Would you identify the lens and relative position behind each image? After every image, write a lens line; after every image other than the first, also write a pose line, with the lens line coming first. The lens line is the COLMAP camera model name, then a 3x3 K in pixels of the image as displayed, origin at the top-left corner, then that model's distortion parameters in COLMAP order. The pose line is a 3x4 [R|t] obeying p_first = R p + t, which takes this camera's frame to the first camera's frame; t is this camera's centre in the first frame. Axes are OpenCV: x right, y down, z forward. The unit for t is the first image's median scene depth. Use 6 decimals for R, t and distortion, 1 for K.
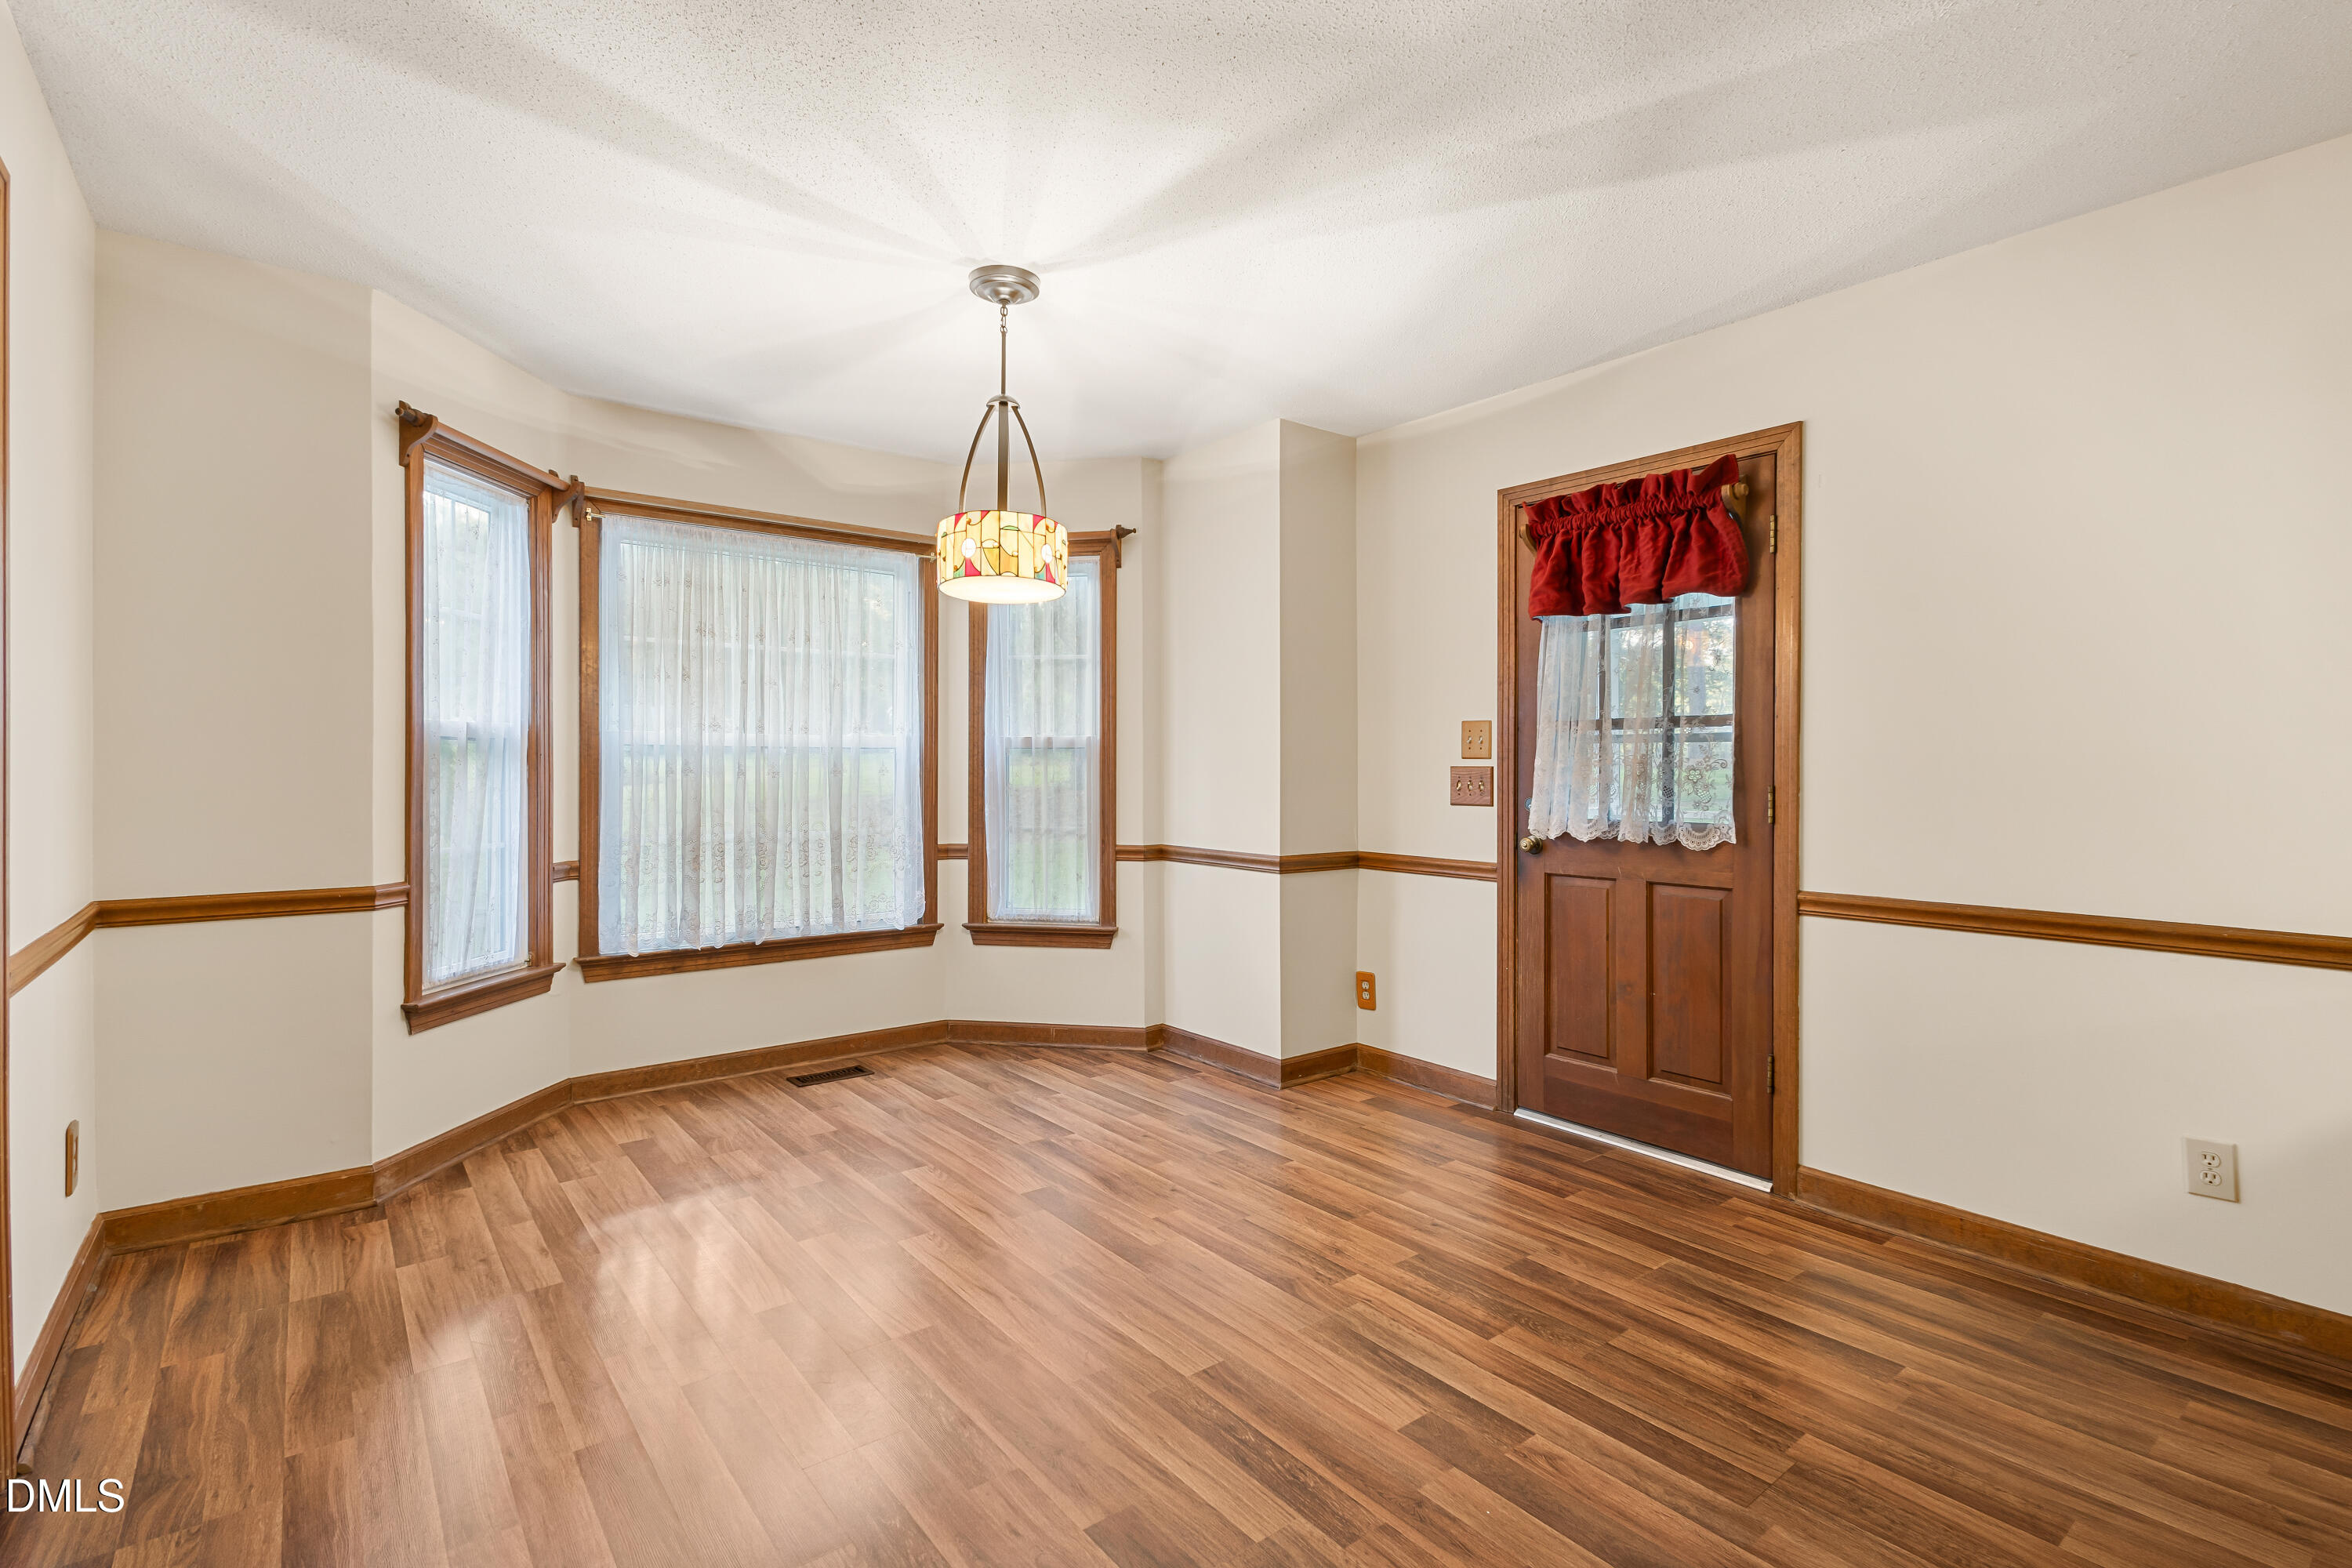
lens RADIAL K [[1103.9, 0, 1184.7], [0, 1103.9, 777.1], [0, 0, 1]] dist [0.010209, -0.000734]
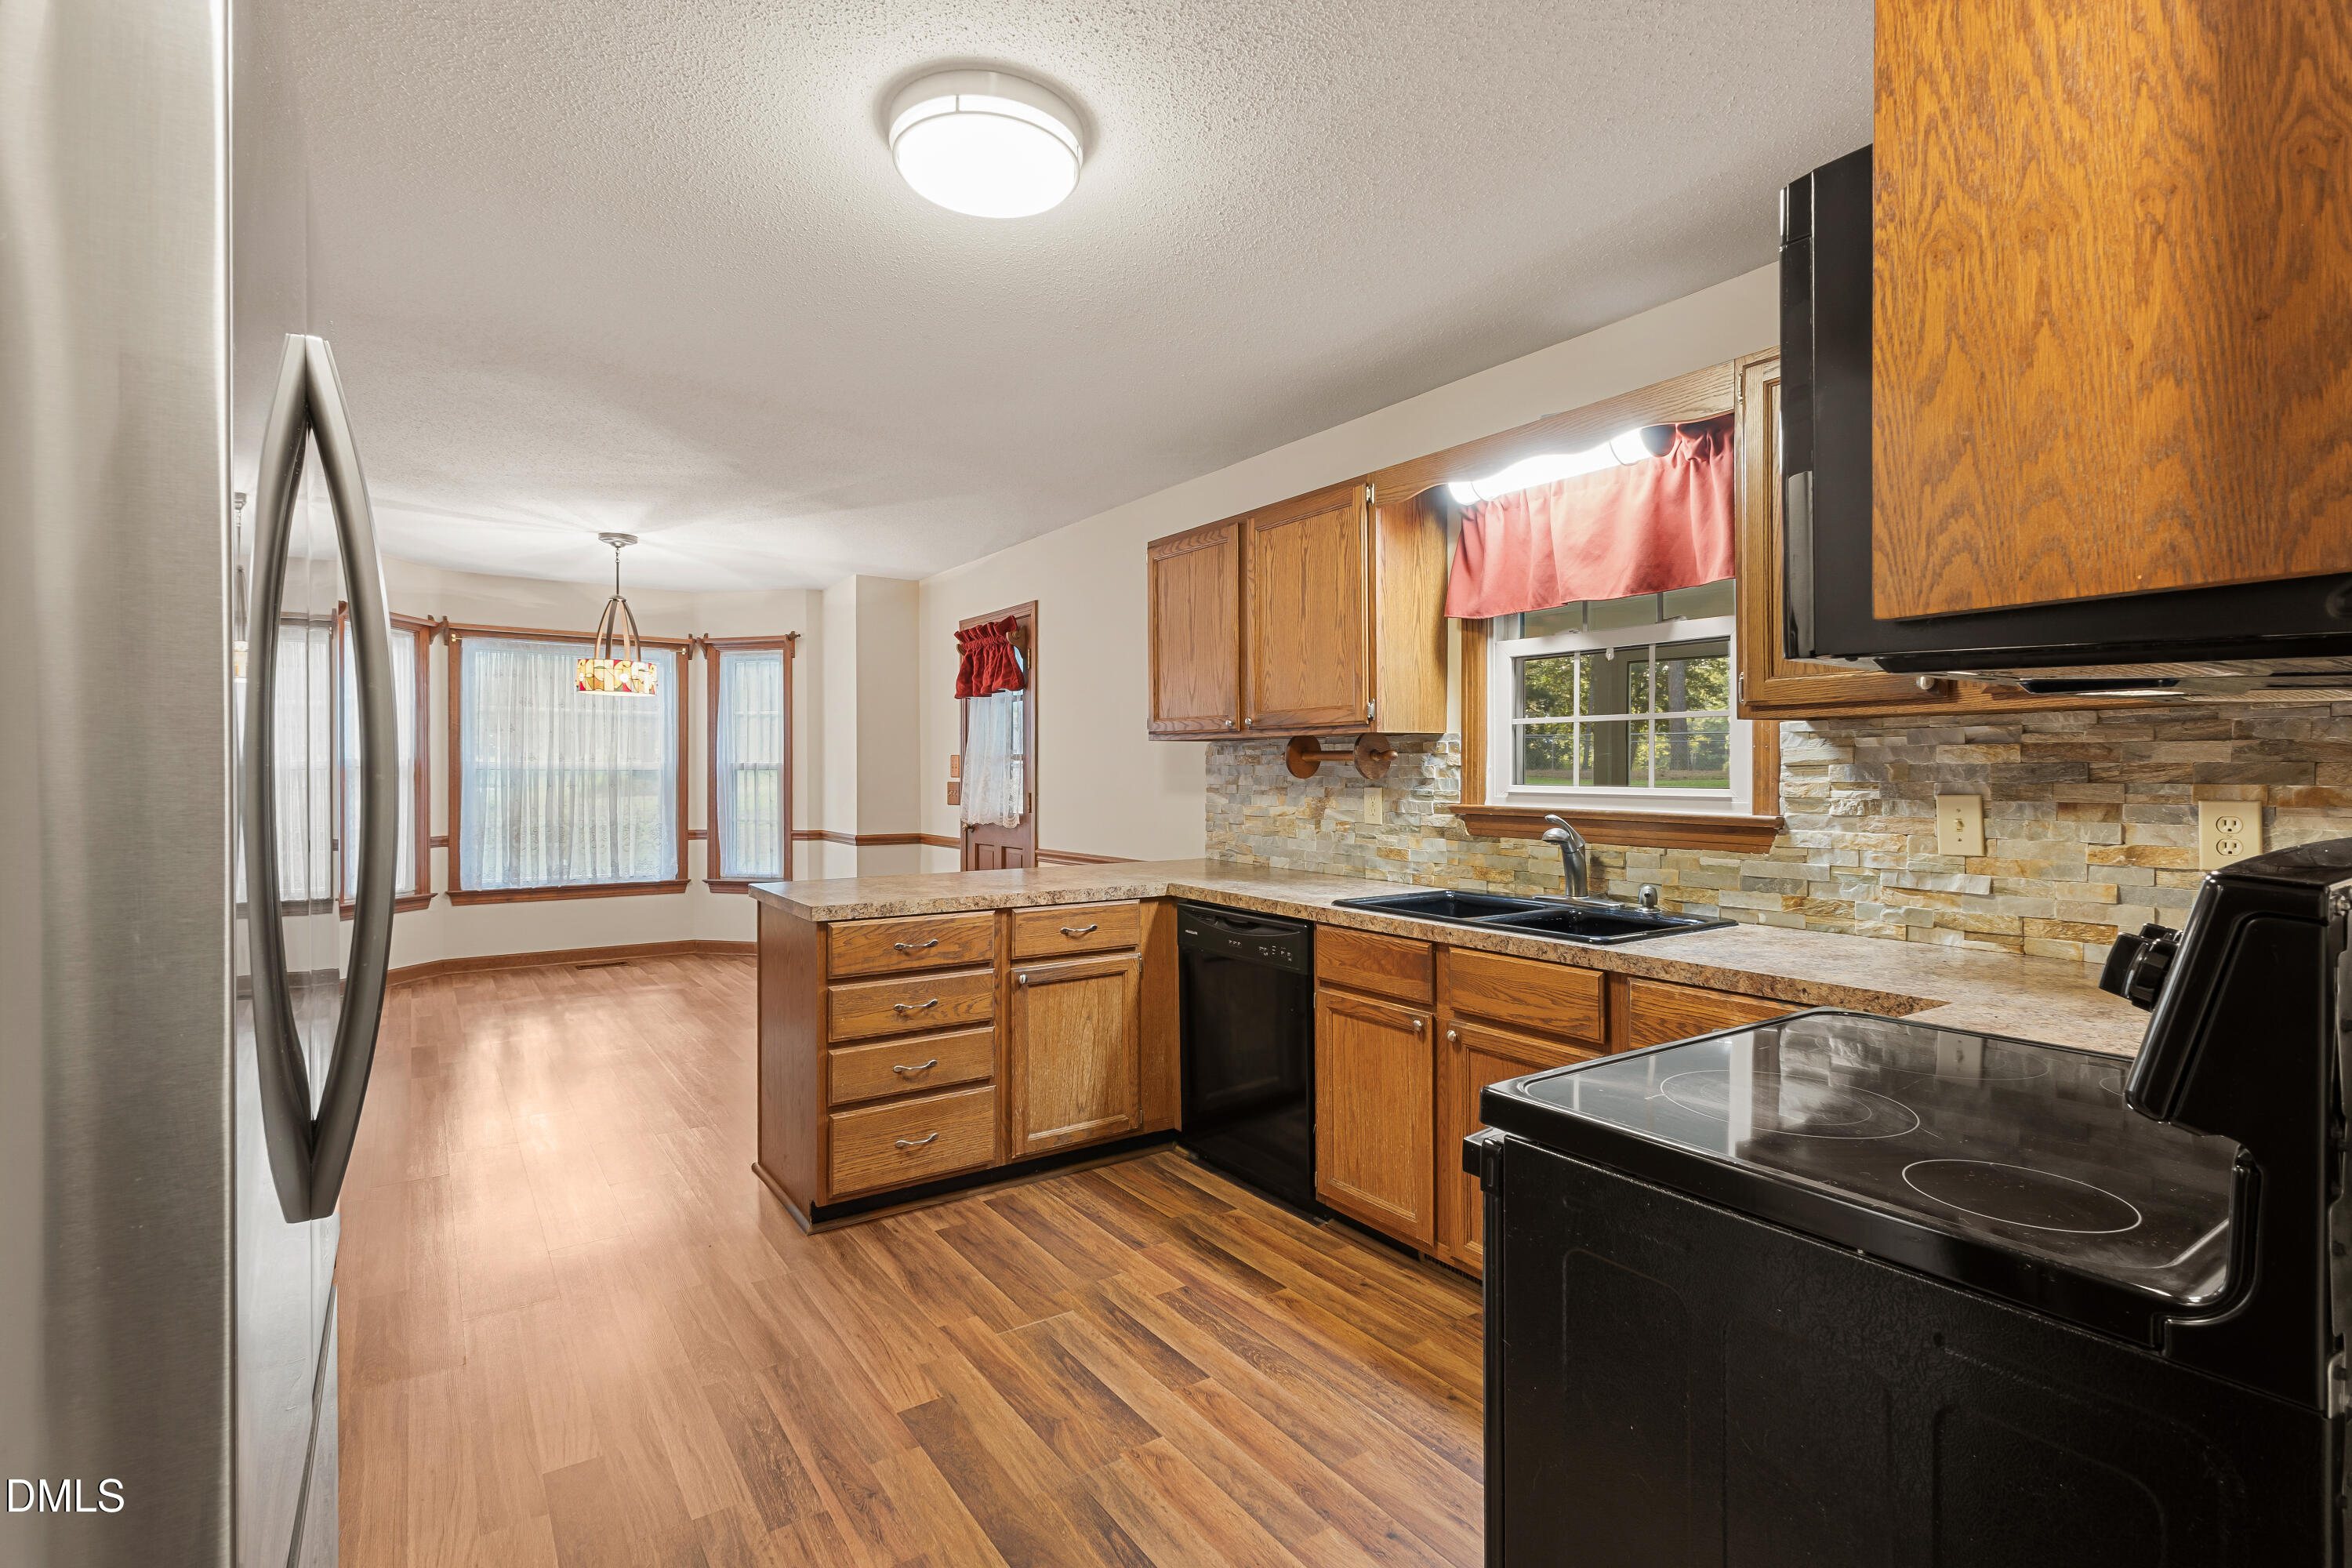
lens RADIAL K [[1103.9, 0, 1178.8], [0, 1103.9, 781.5], [0, 0, 1]] dist [0.010209, -0.000734]
pose [[0.997921, -0.000205, -0.064452, 0.664397], [-0.000046, 0.999992, -0.003904, -0.003131], [0.064452, 0.003899, 0.997913, -0.623887]]
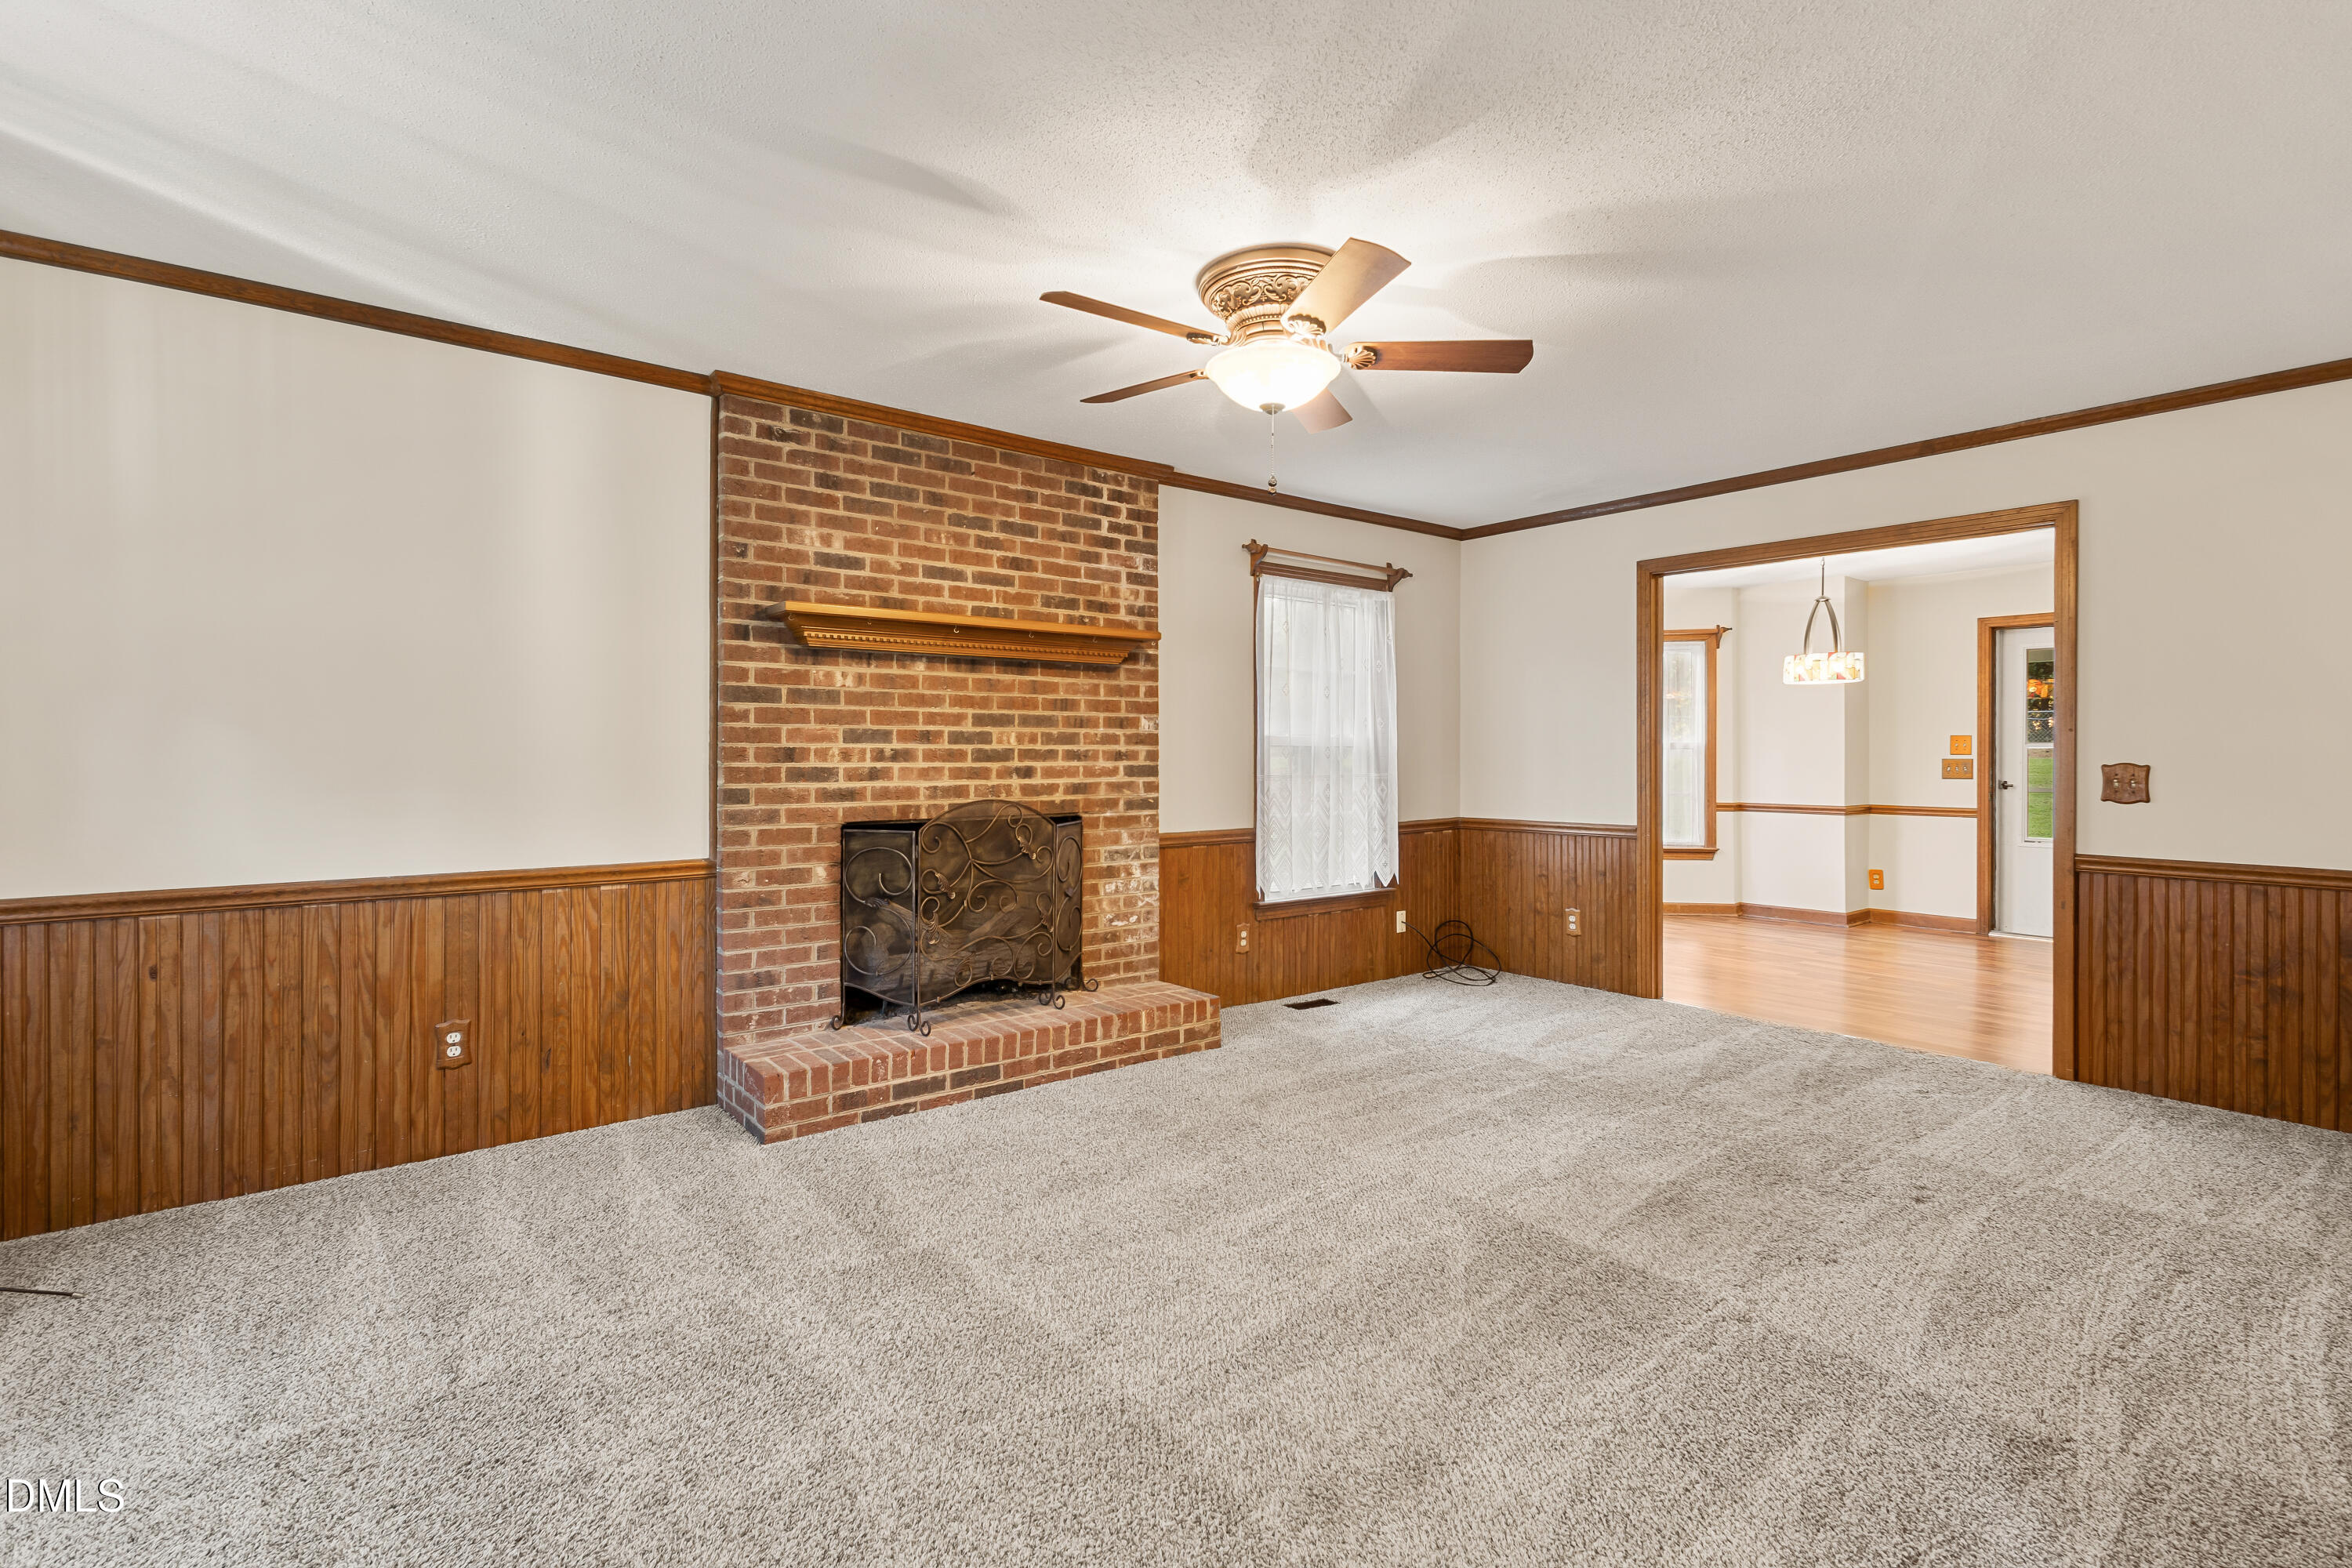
lens RADIAL K [[1103.9, 0, 1210.7], [0, 1103.9, 764.1], [0, 0, 1]] dist [0.010209, -0.000734]
pose [[0.999861, 0.002079, 0.016538, -1.008598], [-0.001998, 0.999986, -0.004891, 0.011101], [-0.016548, 0.004857, 0.999851, -0.862846]]
